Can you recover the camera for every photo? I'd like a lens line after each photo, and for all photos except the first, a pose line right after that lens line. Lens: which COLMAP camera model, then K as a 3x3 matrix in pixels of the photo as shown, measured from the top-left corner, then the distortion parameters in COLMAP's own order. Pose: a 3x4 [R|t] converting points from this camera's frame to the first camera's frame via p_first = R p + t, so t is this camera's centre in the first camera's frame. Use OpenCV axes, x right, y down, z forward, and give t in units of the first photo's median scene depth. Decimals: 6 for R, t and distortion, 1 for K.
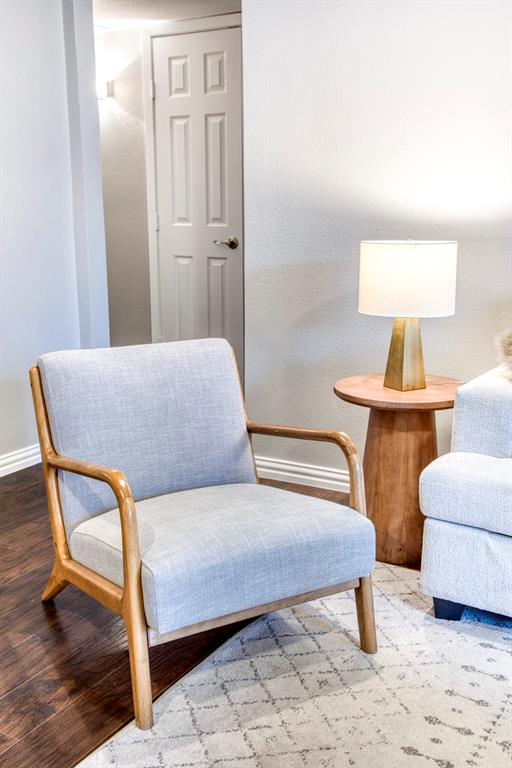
lens RADIAL K [[873.3, 0, 255.3], [0, 873.3, 369.1], [0, 0, 1]] dist [0.114683, 0.008577]
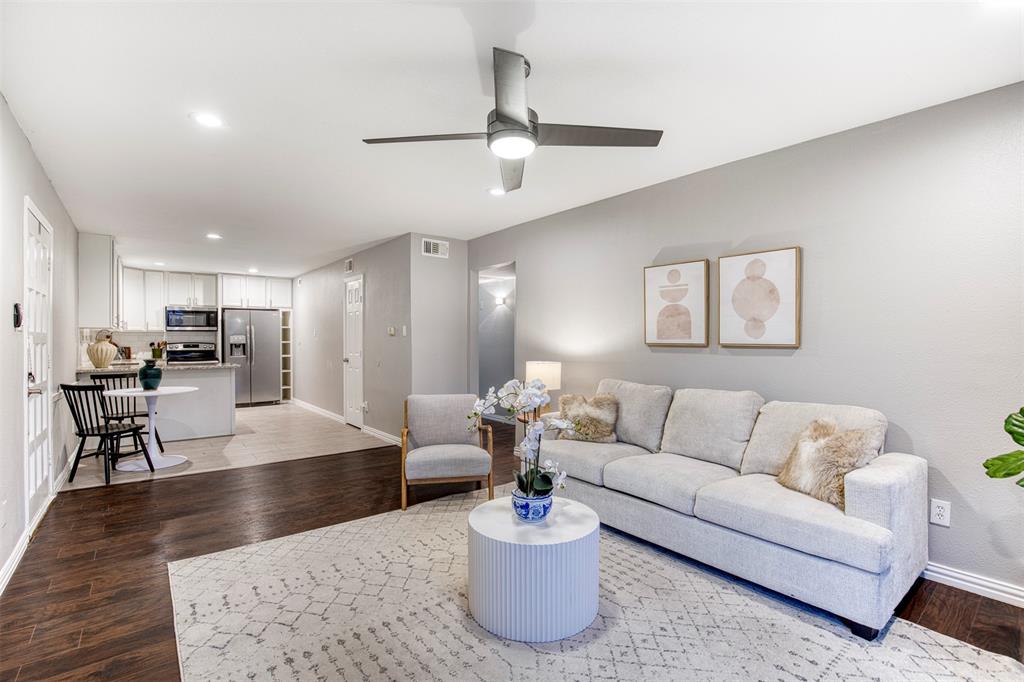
lens RADIAL K [[471.7, 0, 513.6], [0, 471.7, 342.2], [0, 0, 1]] dist [-0.028954, 0.000849]
pose [[0.942665, 0.008937, -0.333622, 0.622287], [-0.071032, 0.982110, -0.174398, 0.059593], [0.326095, 0.188097, 0.926435, -0.418183]]
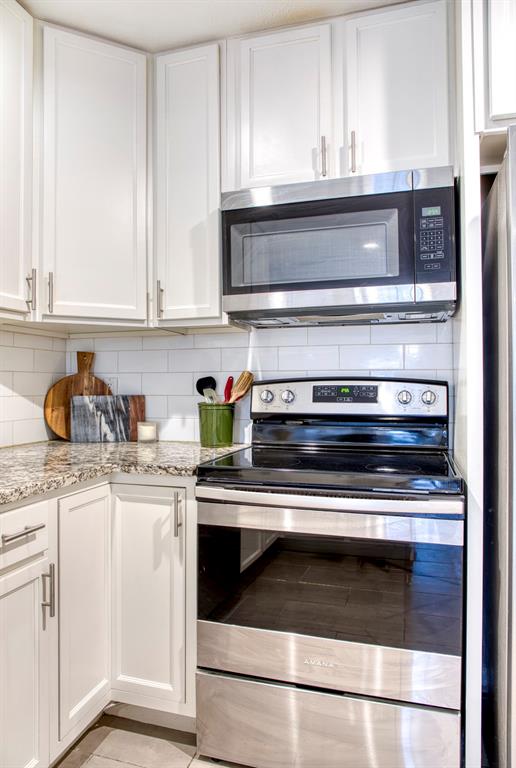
lens RADIAL K [[515.6, 0, 258.0], [0, 515.6, 384.0], [0, 0, 1]] dist [-0.063382, 0.040615]
pose [[0.264873, 0.004847, -0.964271, -1.941331], [-0.187668, 0.981126, -0.046619, -0.281782], [0.945845, 0.193311, 0.260784, 1.578876]]
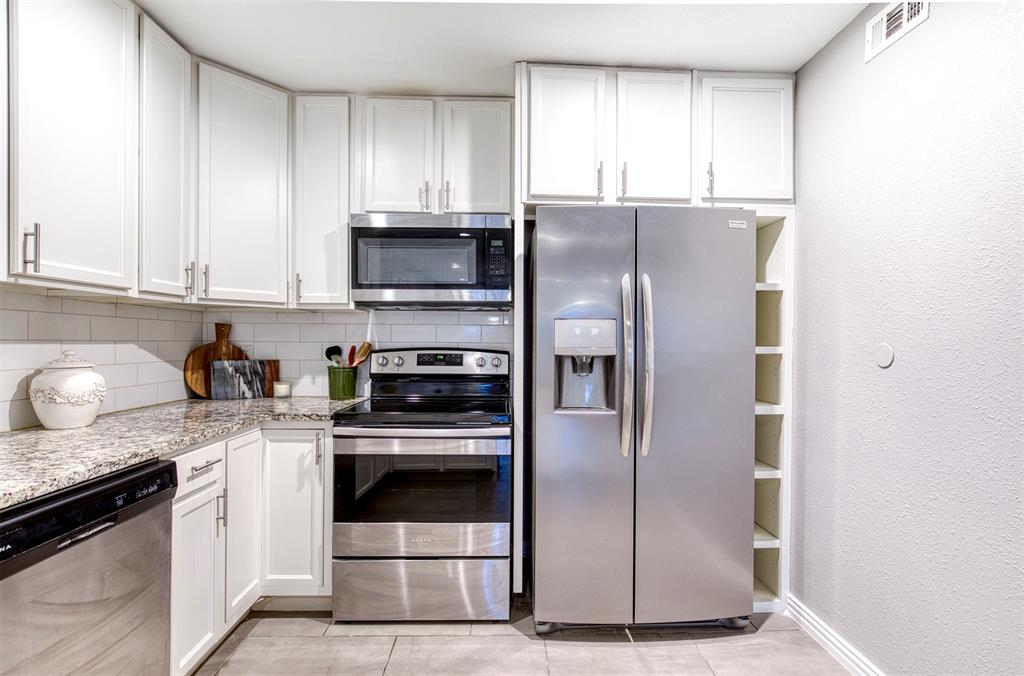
lens RADIAL K [[471.8, 0, 519.1], [0, 471.8, 345.1], [0, 0, 1]] dist [-0.013318, 0.000373]
pose [[0.559050, 0.016356, -0.828973, -1.729050], [-0.172427, 0.980240, -0.096942, -0.289430], [0.811007, 0.197133, 0.550823, 1.485234]]
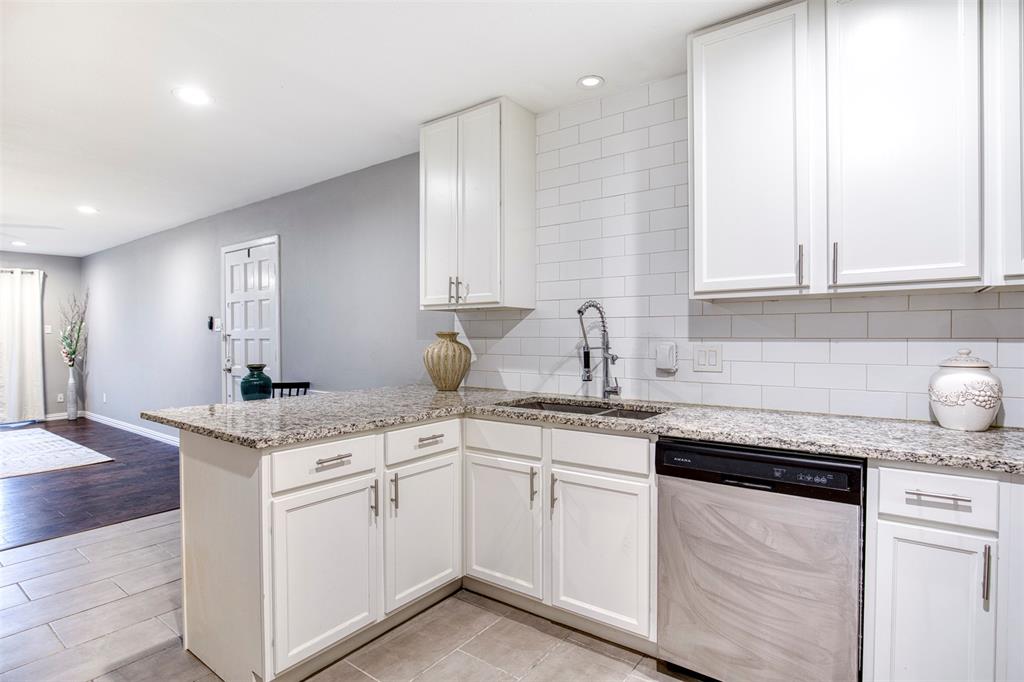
lens RADIAL K [[518.2, 0, 512.0], [0, 518.2, 341.0], [0, 0, 1]] dist [-0.023953, 0.001122]
pose [[-0.996479, 0.010302, 0.083204, -2.066544], [0.026769, 0.979572, 0.199305, -0.395345], [-0.079451, 0.200830, -0.976399, 2.028803]]
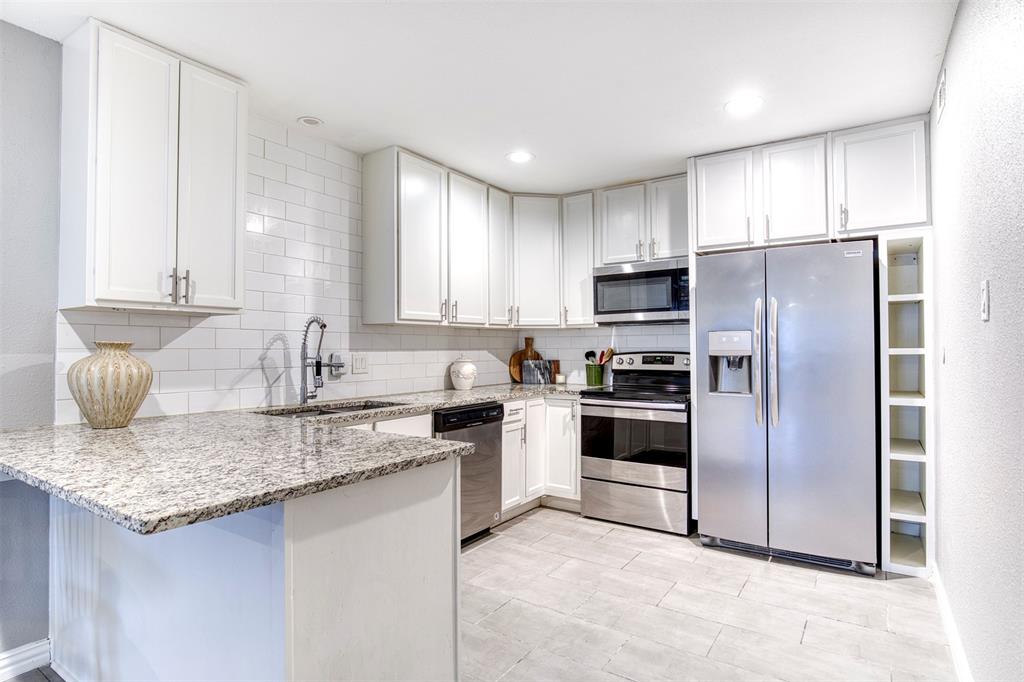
lens RADIAL K [[543.6, 0, 512.0], [0, 543.6, 341.0], [0, 0, 1]] dist [-0.015130, 0.000558]
pose [[-0.036901, -0.004564, -0.999309, -1.030955], [-0.189194, 0.981937, 0.002502, -0.304702], [0.981246, 0.189155, -0.037098, 1.529314]]
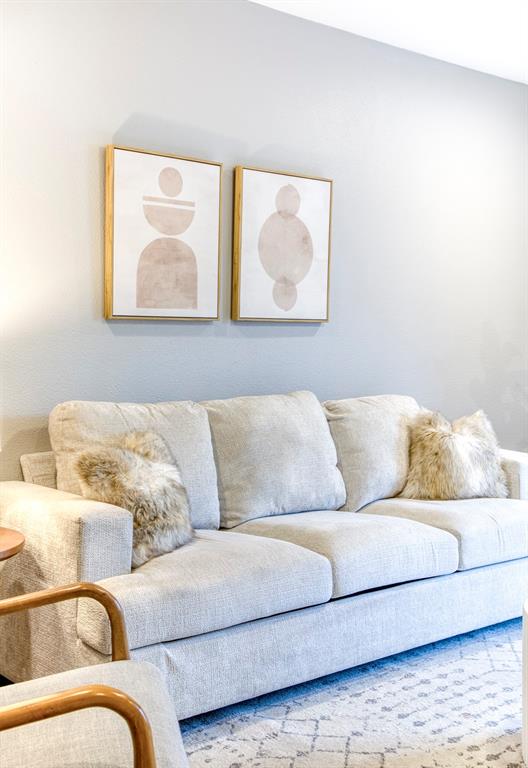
lens RADIAL K [[960.1, 0, 263.3], [0, 960.1, 373.7], [0, 0, 1]] dist [0.158293, 0.076698]
pose [[0.301953, -0.039873, 0.952488, -0.703615], [0.168639, 0.985602, -0.012202, -0.084255], [-0.938288, 0.164311, 0.304330, 0.450502]]
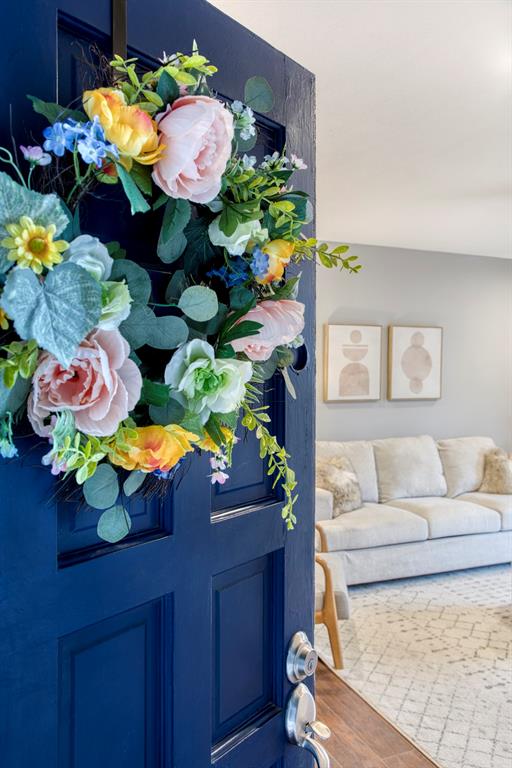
lens RADIAL K [[632.1, 0, 256.0], [0, 632.1, 384.0], [0, 0, 1]] dist [0.048072, -0.003574]
pose [[0.571925, -0.021972, 0.820011, -1.167195], [0.152689, 0.985023, -0.080100, -0.146041], [-0.805970, 0.171018, 0.566714, 0.129334]]
